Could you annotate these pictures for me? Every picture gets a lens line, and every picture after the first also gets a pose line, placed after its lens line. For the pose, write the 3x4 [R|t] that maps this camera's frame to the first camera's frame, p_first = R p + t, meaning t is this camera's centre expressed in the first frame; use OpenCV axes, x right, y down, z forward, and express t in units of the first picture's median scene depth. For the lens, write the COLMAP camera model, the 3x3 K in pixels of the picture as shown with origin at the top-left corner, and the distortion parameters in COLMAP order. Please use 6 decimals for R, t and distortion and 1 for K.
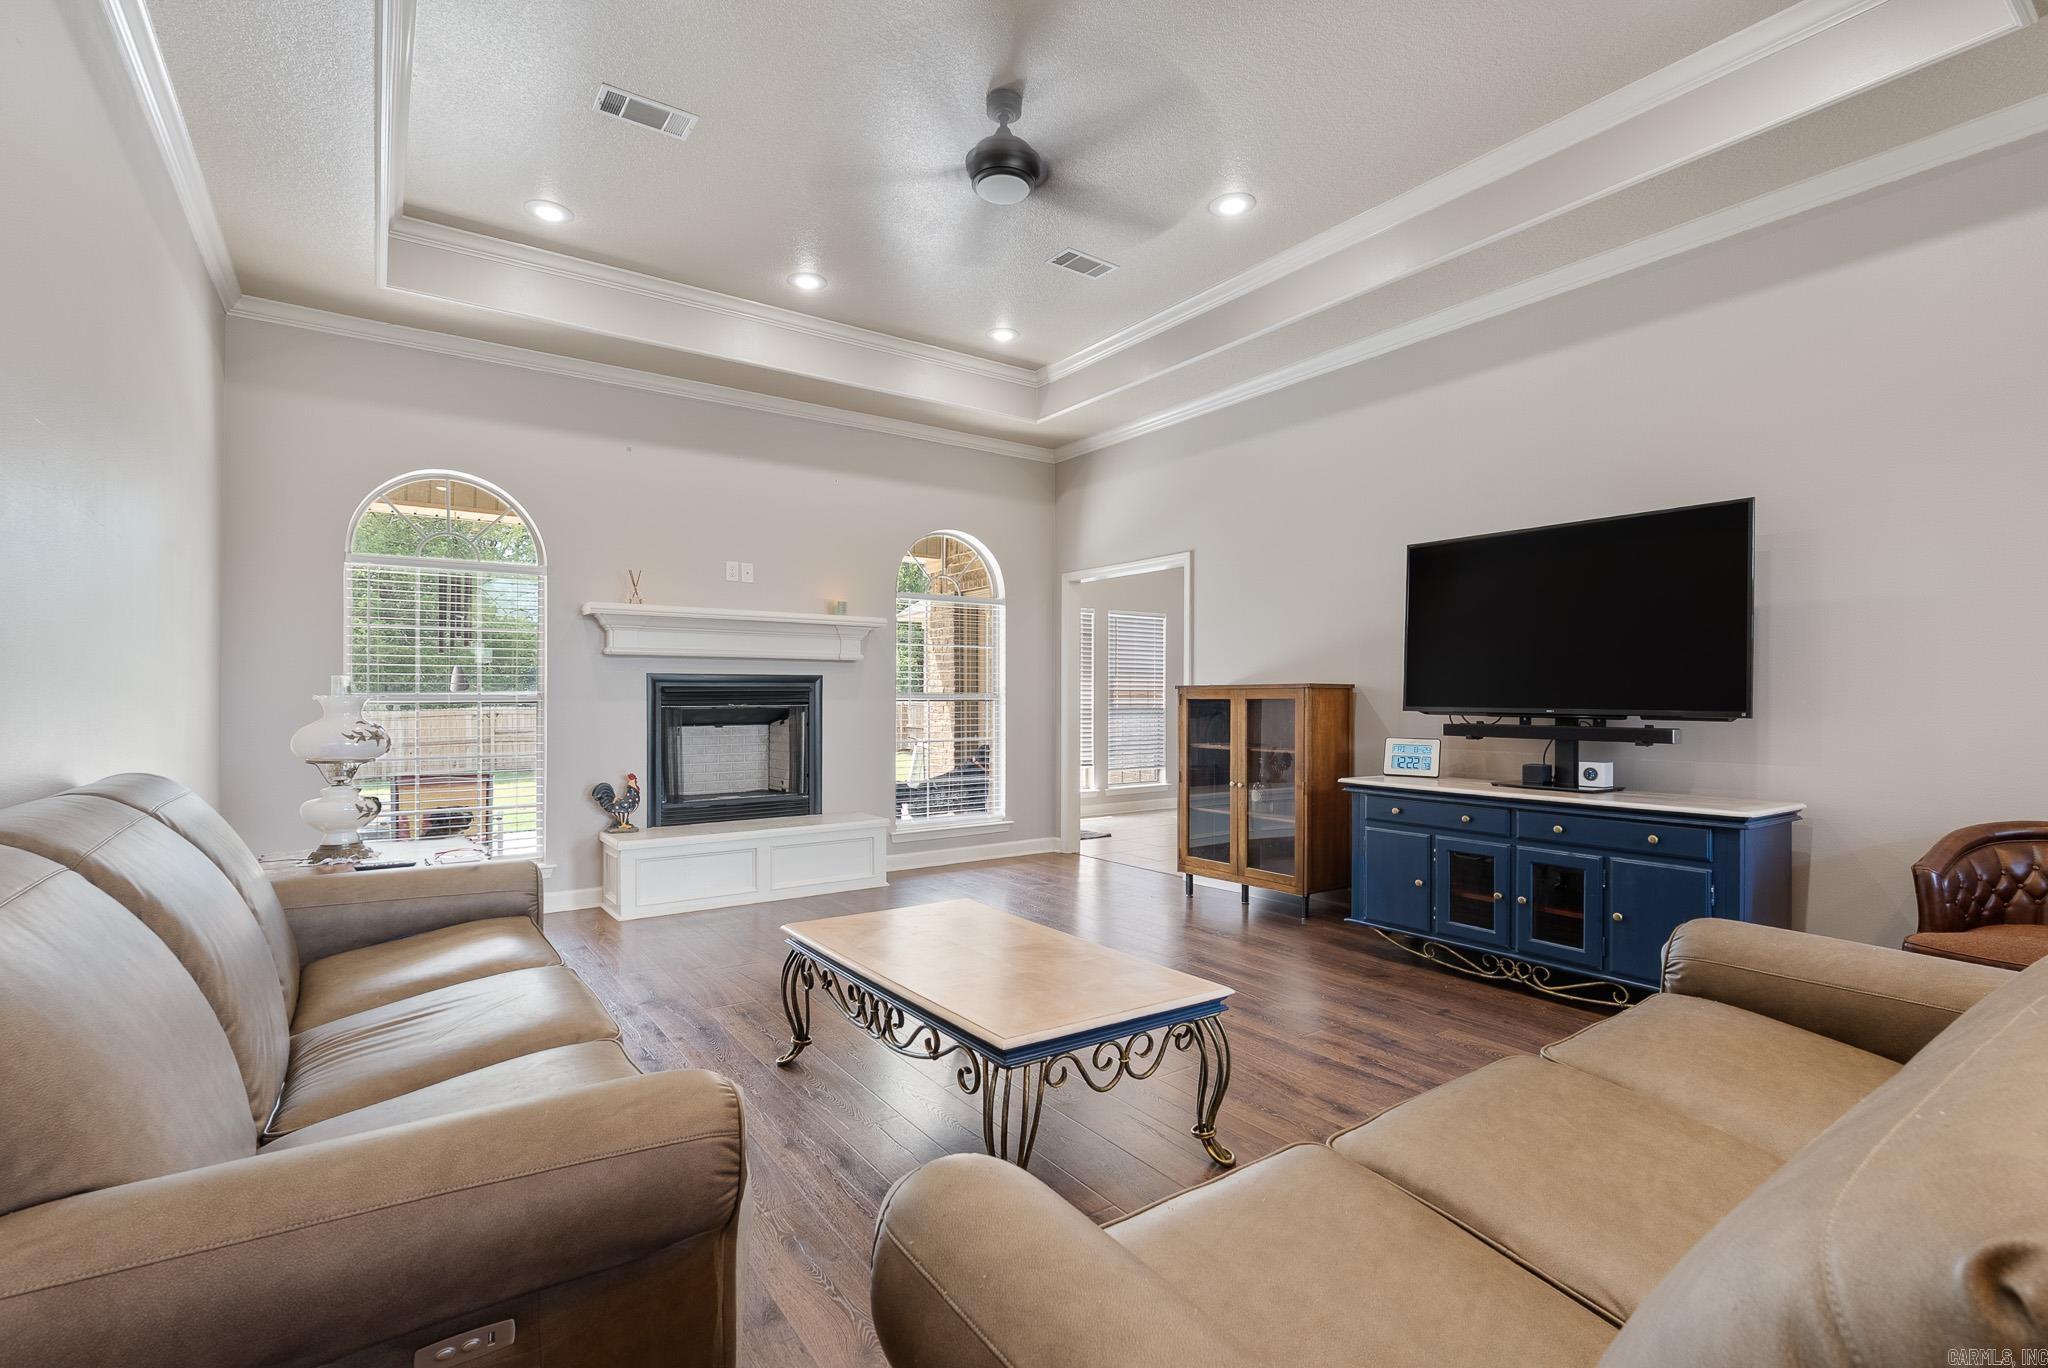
lens RADIAL K [[917.0, 0, 1030.5], [0, 917.0, 691.1], [0, 0, 1]] dist [-0.007140, 0.000451]
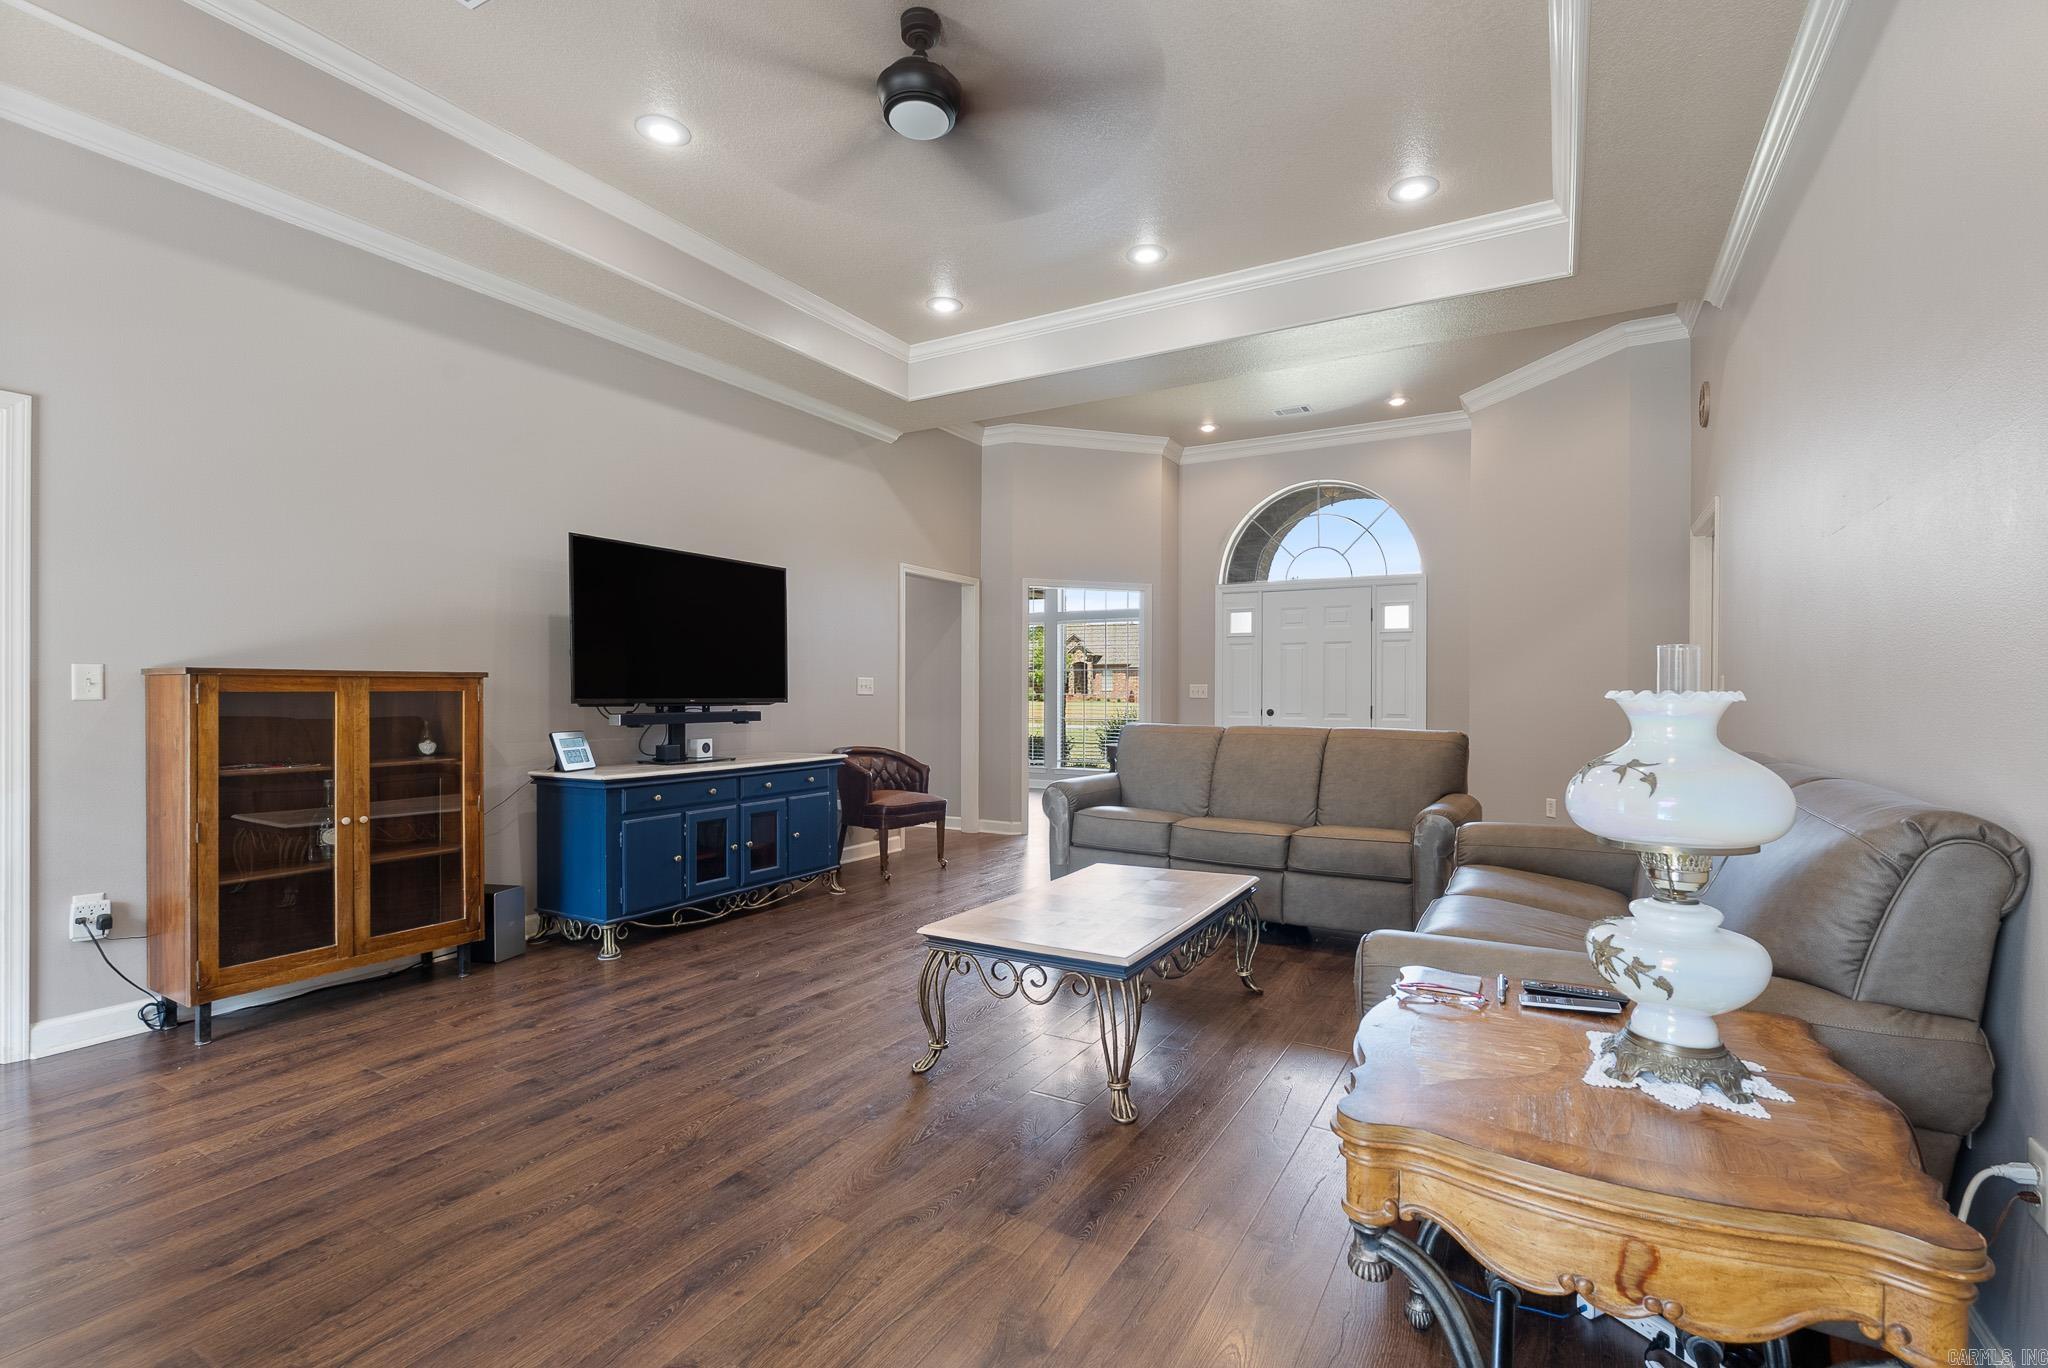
lens RADIAL K [[917.0, 0, 1011.8], [0, 917.0, 695.4], [0, 0, 1]] dist [-0.007140, 0.000451]
pose [[-0.405351, -0.006472, 0.914138, -0.632045], [-0.009617, 0.999950, 0.002815, 0.005589], [-0.914110, -0.007651, -0.405393, 0.919203]]
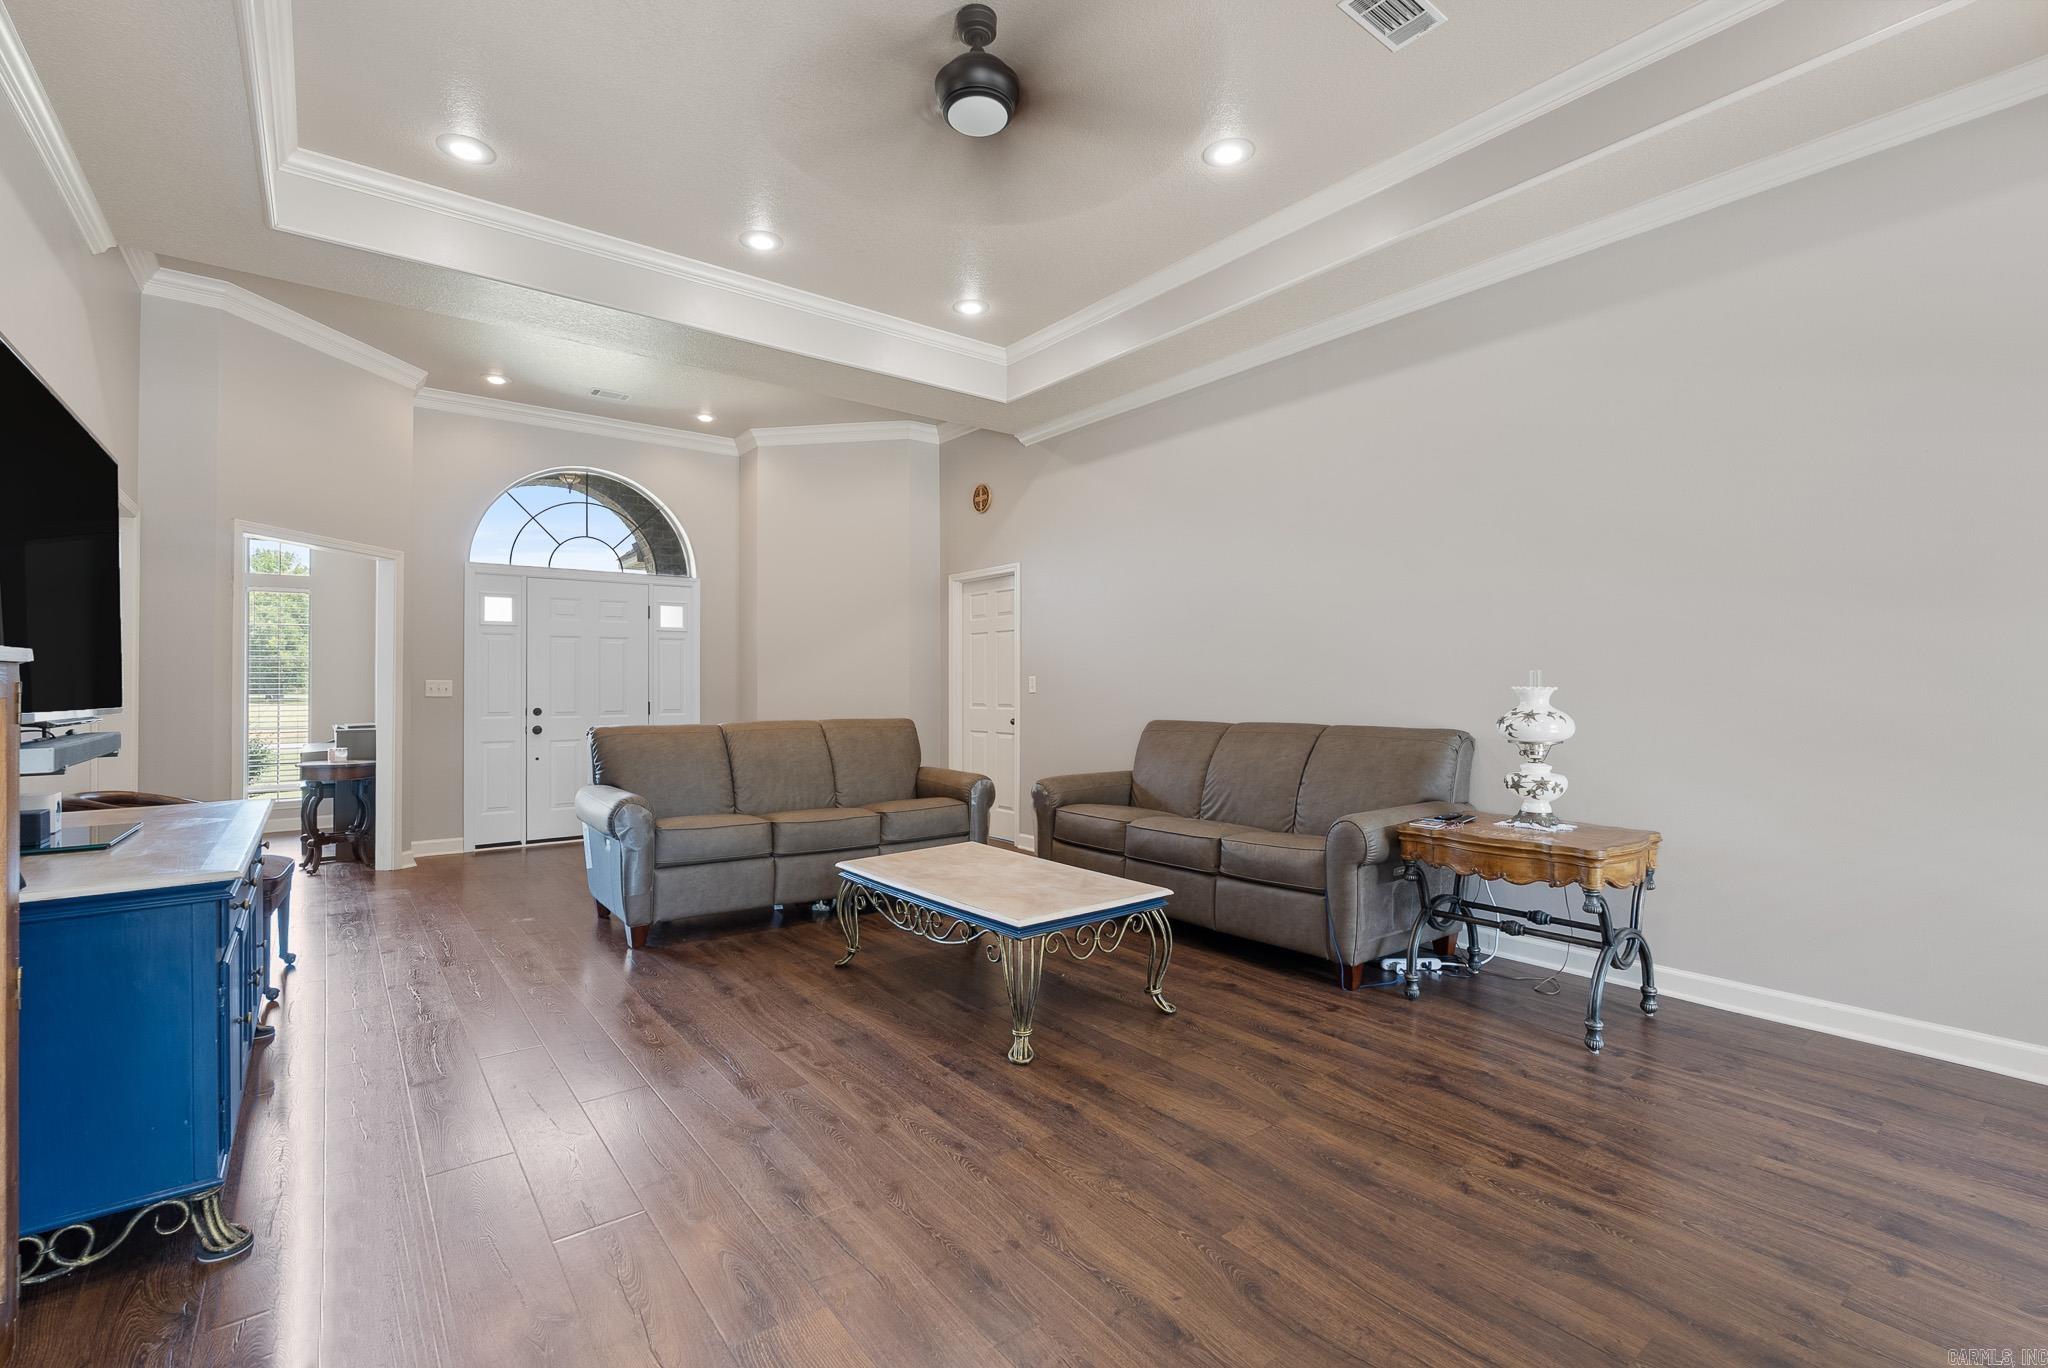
lens RADIAL K [[917.0, 0, 1024.4], [0, 917.0, 679.4], [0, 0, 1]] dist [-0.007140, 0.000451]
pose [[-0.999149, 0.001011, -0.041239, -0.027991], [0.001580, 0.999904, -0.013751, 0.005823], [0.041222, -0.013804, -0.999055, 1.351711]]
